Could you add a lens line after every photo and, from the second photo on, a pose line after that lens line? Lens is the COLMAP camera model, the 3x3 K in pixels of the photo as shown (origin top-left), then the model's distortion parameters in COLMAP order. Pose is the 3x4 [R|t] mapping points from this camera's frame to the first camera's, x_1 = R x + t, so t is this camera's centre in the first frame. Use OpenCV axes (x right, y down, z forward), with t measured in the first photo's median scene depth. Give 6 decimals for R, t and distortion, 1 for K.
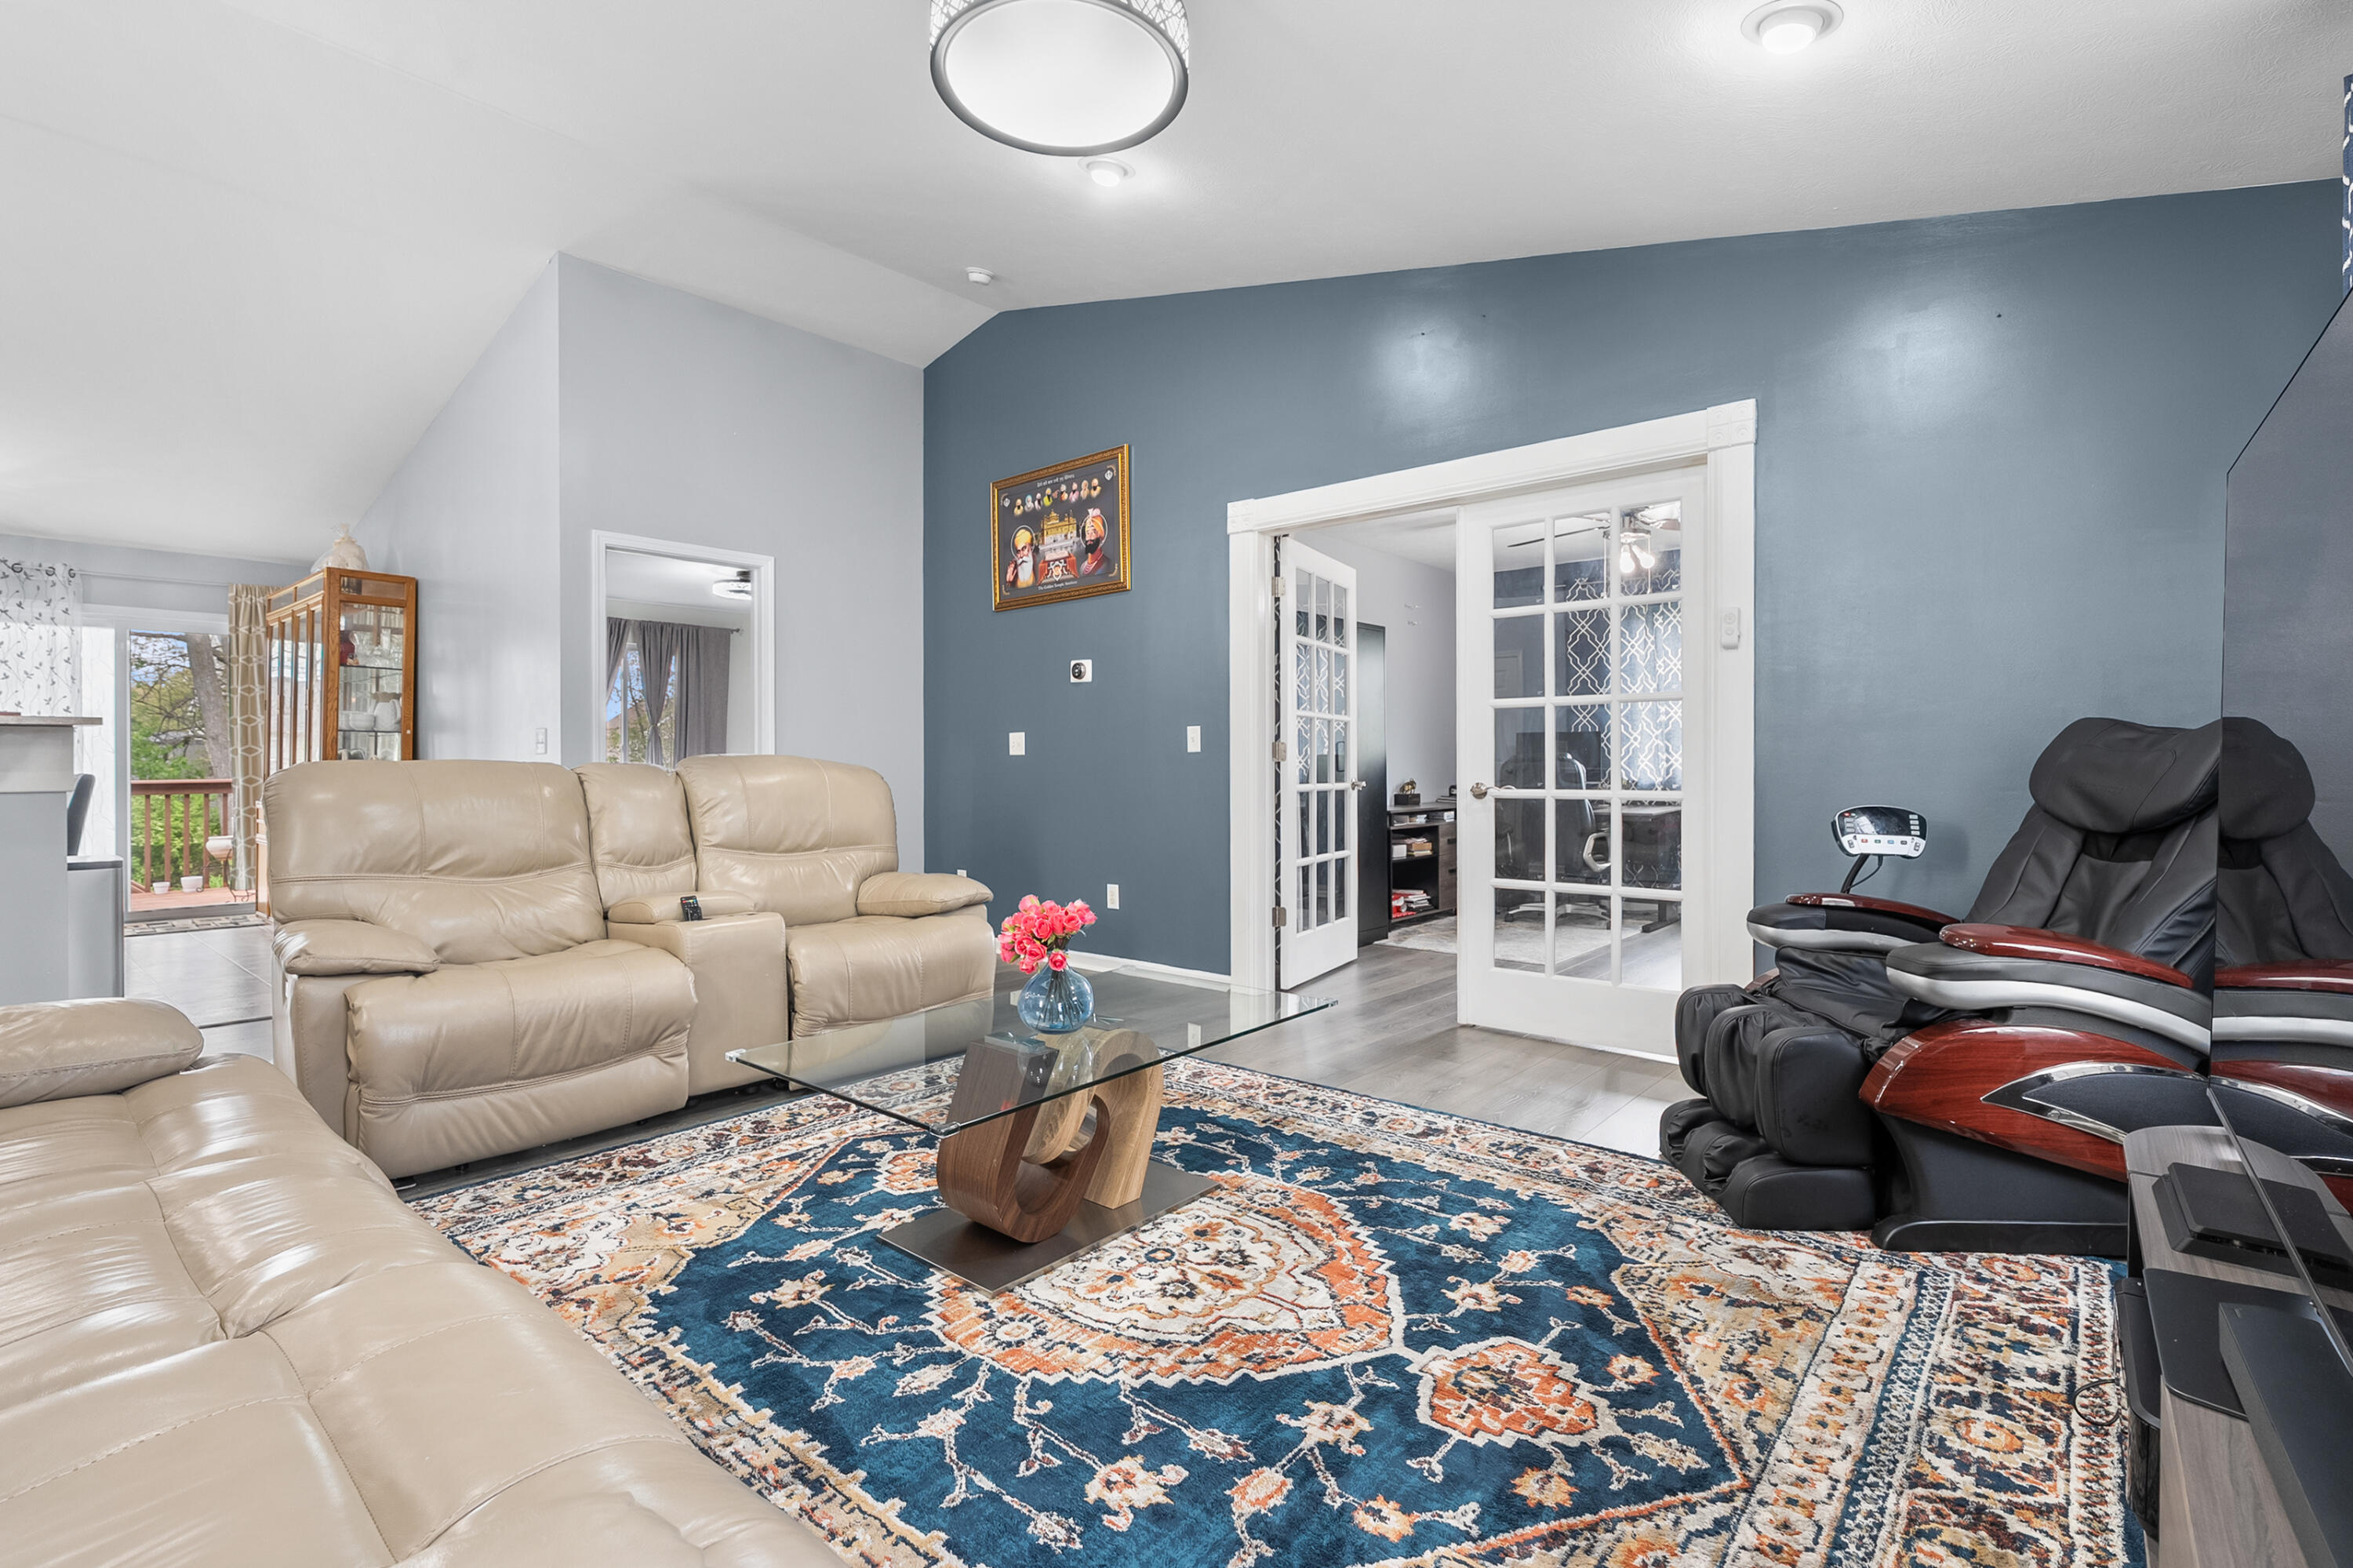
lens RADIAL K [[1071.6, 0, 1175.4], [0, 1071.6, 775.1], [0, 0, 1]] dist [-0.001684, -0.000359]
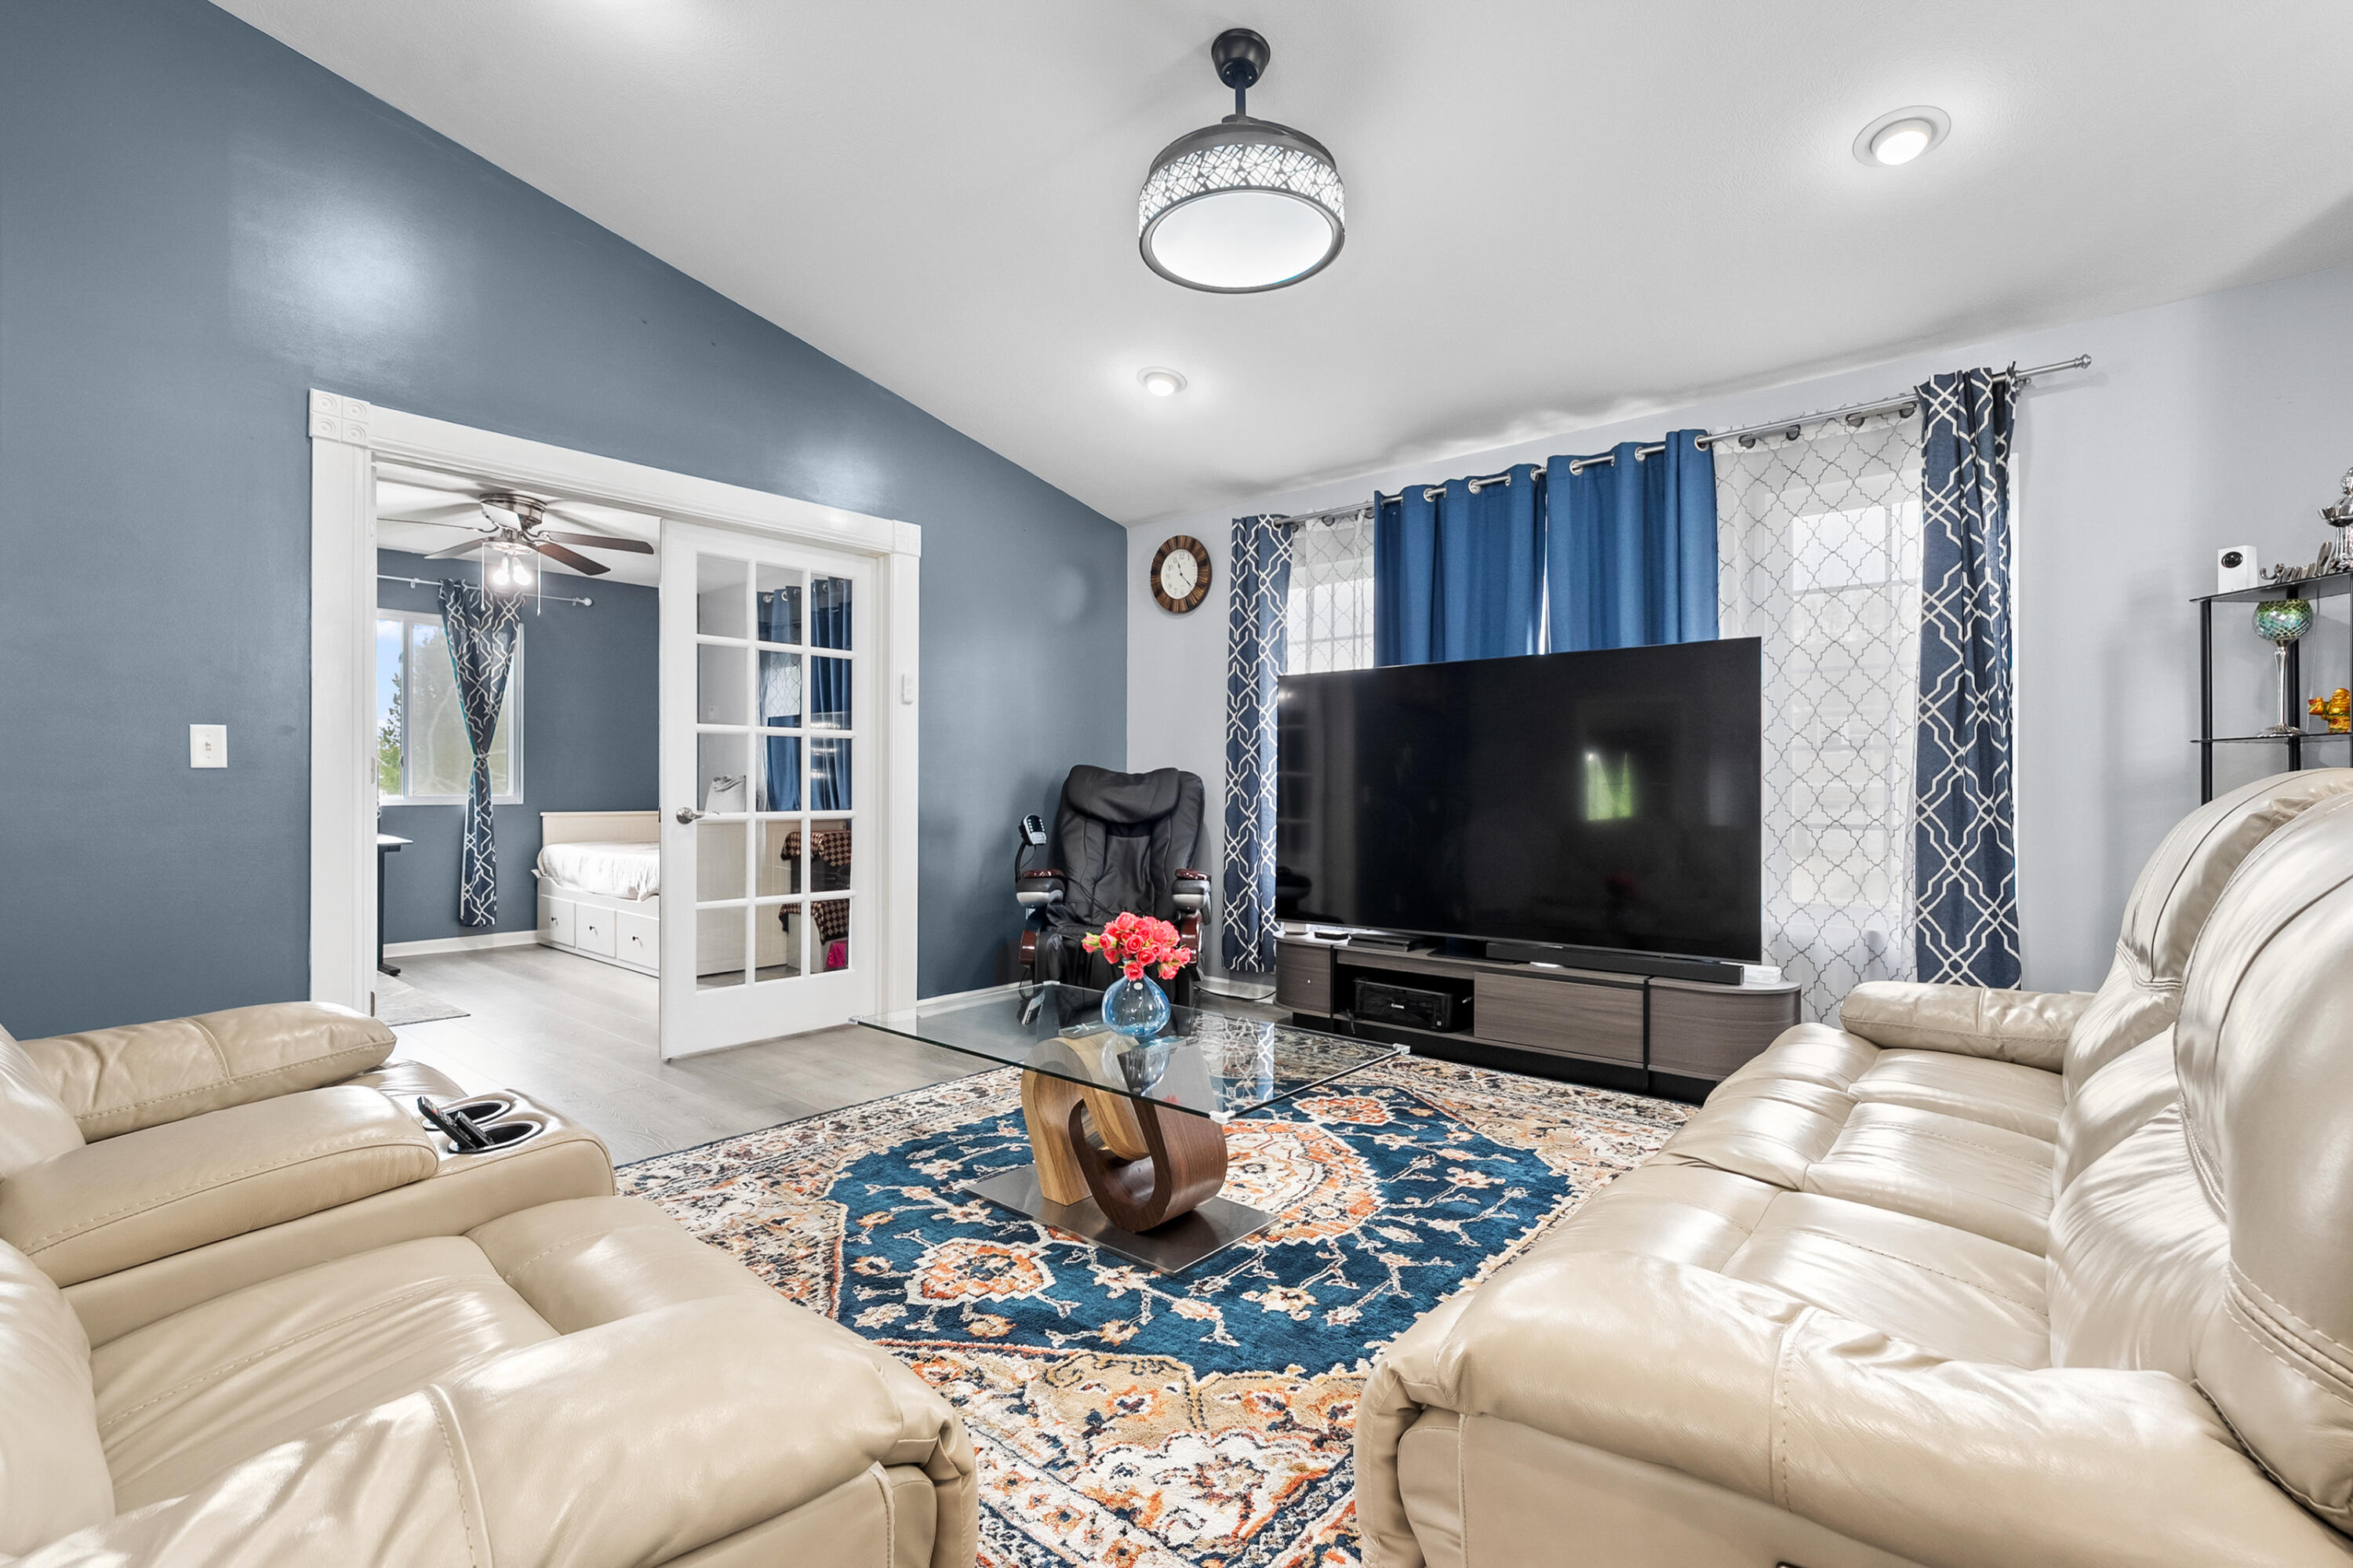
lens RADIAL K [[1071.6, 0, 1174.7], [0, 1071.6, 786.9], [0, 0, 1]] dist [-0.001684, -0.000359]
pose [[-0.007078, 0.003793, 0.999968, -1.463847], [0.004130, 0.999984, -0.003764, -0.009379], [-0.999966, 0.004103, -0.007094, 1.172582]]
